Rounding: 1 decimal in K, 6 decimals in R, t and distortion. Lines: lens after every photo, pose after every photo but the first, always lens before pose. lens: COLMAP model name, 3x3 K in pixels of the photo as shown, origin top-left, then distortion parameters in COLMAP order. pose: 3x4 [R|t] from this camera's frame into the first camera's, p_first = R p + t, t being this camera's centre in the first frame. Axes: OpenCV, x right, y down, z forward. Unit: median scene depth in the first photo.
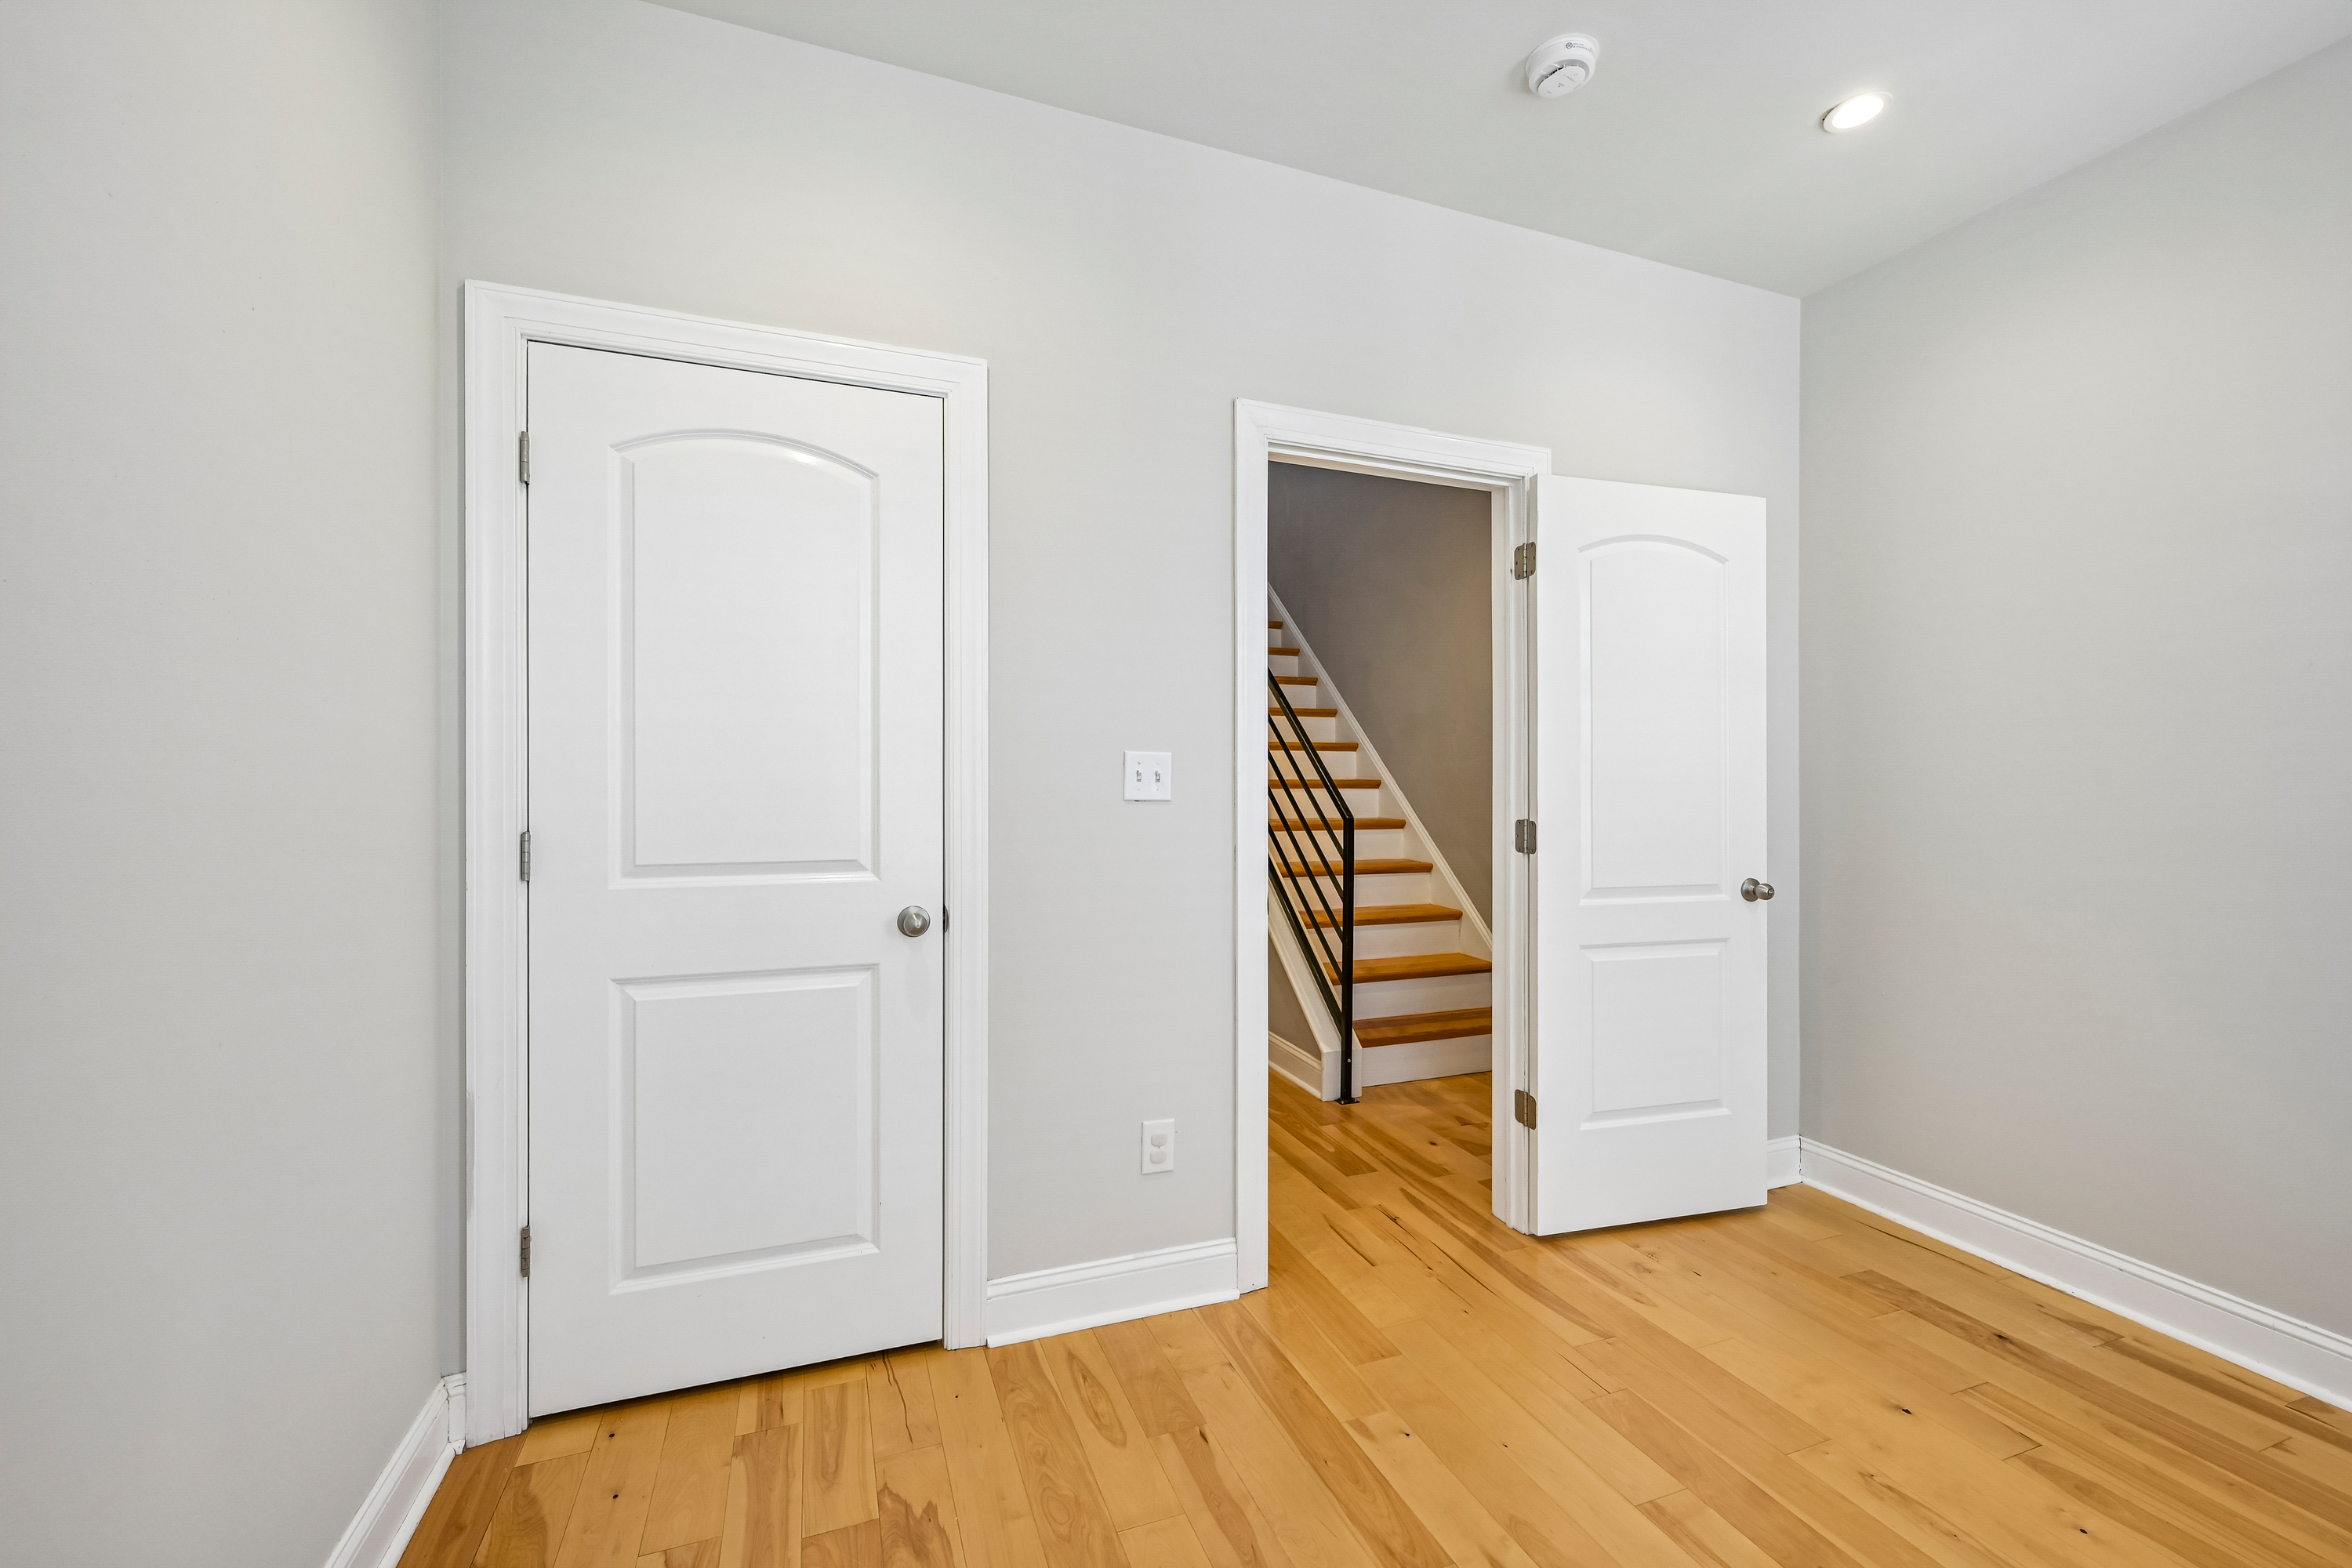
lens RADIAL K [[947.9, 0, 1179.5], [0, 947.9, 786.8], [0, 0, 1]] dist [-0.000896, 0.000440]
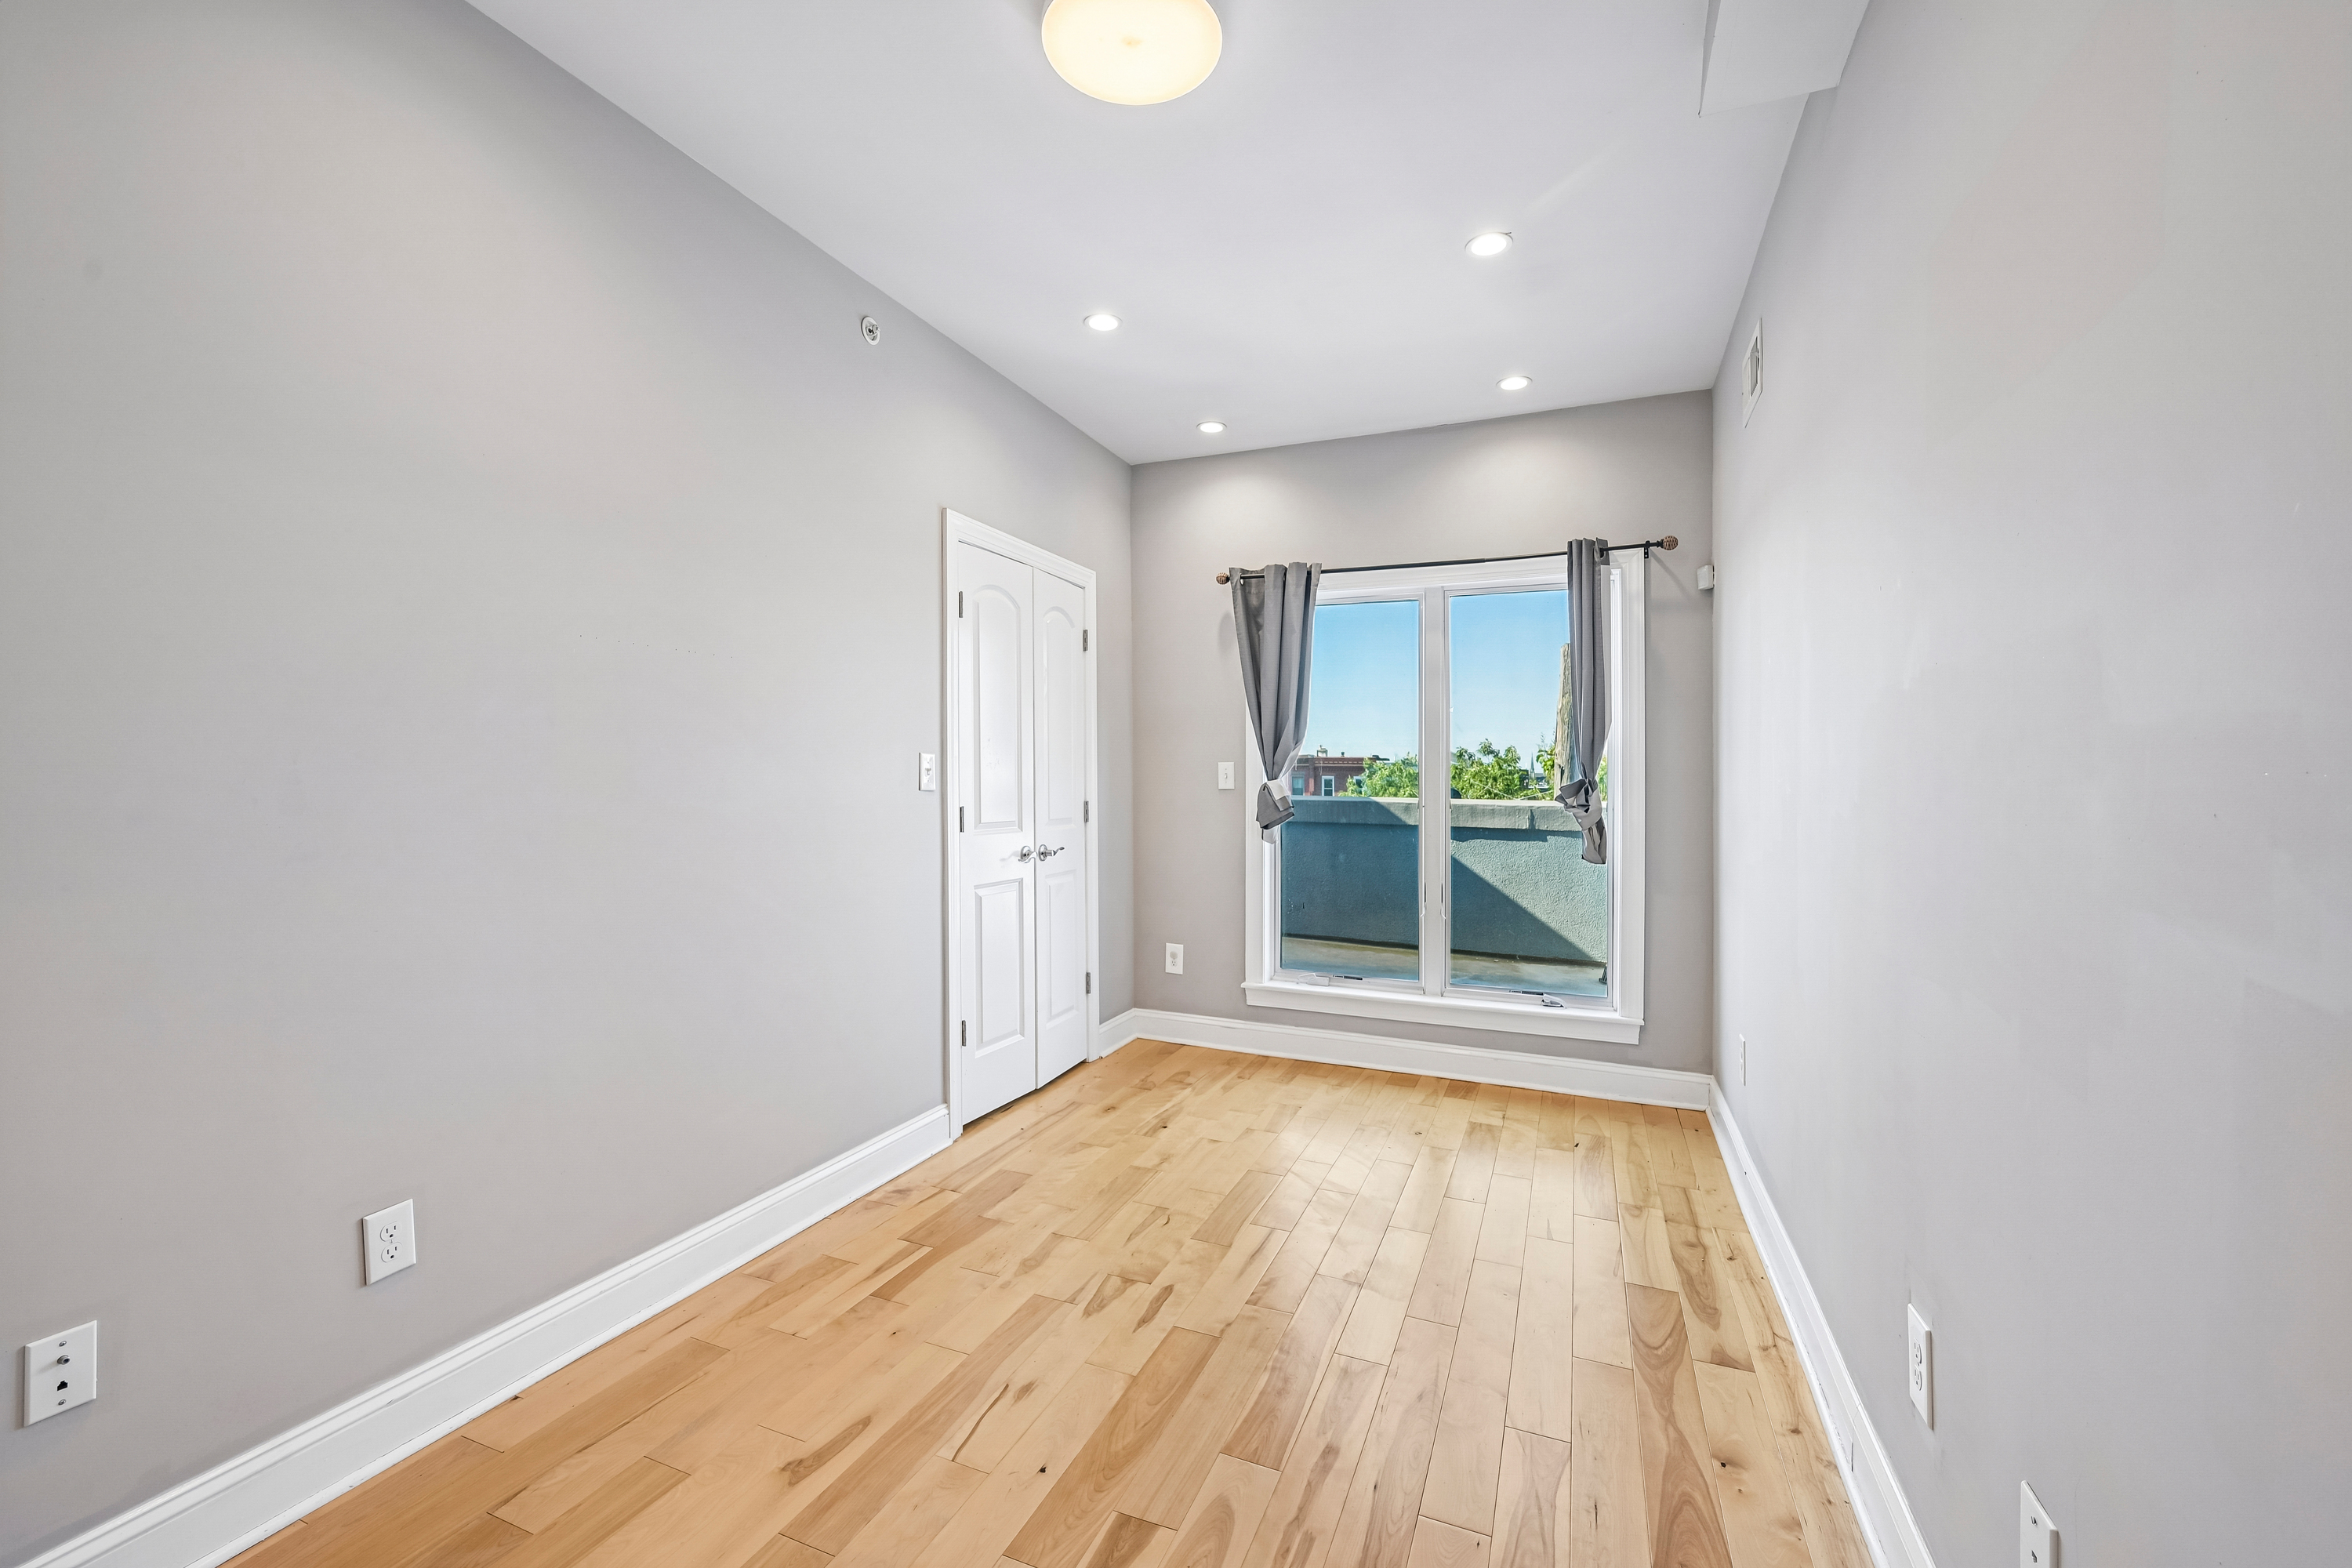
lens RADIAL K [[947.9, 0, 1179.5], [0, 947.9, 786.8], [0, 0, 1]] dist [-0.000896, 0.000440]
pose [[0.694065, -0.011837, 0.719815, -1.385431], [0.017805, 0.999841, -0.000726, 0.019338], [-0.719692, 0.013321, 0.694166, -0.467542]]
